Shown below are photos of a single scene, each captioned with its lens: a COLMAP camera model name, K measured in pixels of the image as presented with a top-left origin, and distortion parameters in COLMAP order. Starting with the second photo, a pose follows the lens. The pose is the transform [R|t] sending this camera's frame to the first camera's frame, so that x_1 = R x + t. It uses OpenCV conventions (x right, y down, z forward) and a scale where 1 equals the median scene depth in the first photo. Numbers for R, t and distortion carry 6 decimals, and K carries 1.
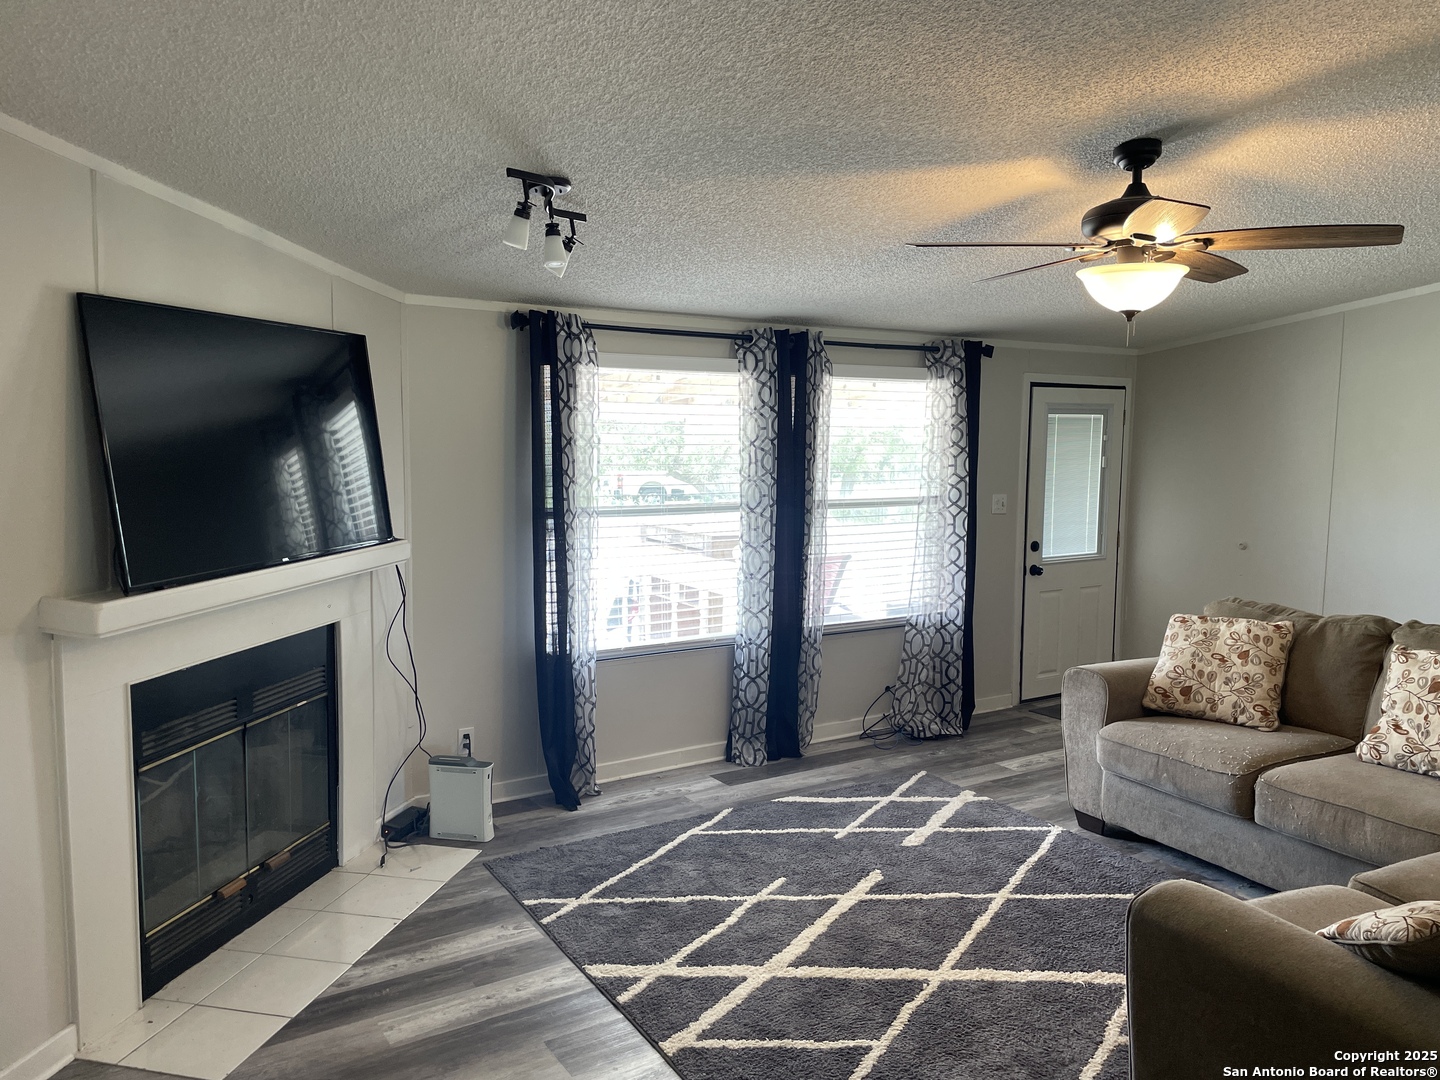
lens RADIAL K [[1088.9, 0, 717.3], [0, 1088.9, 543.3], [0, 0, 1]] dist [0.075050, -0.094611]
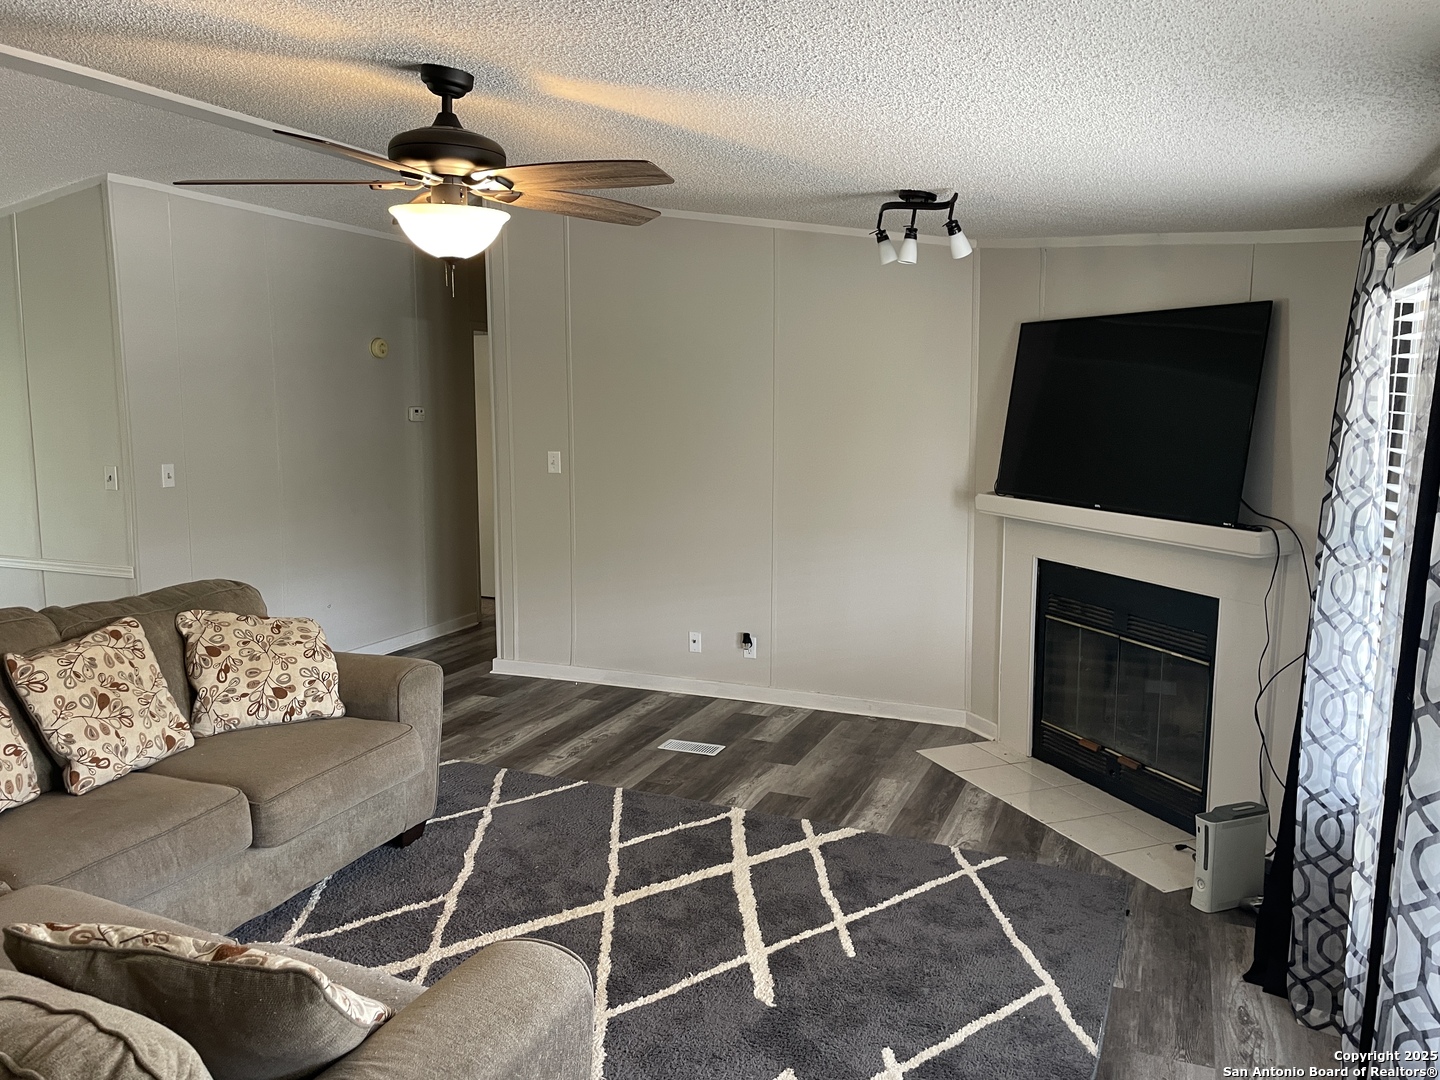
lens RADIAL K [[1088.9, 0, 723.1], [0, 1088.9, 540.8], [0, 0, 1]] dist [0.075050, -0.094611]
pose [[-0.822512, 0.052581, -0.566312, 0.651810], [-0.082933, 0.973987, 0.210885, -0.169469], [0.562668, 0.220421, -0.796755, 1.720758]]
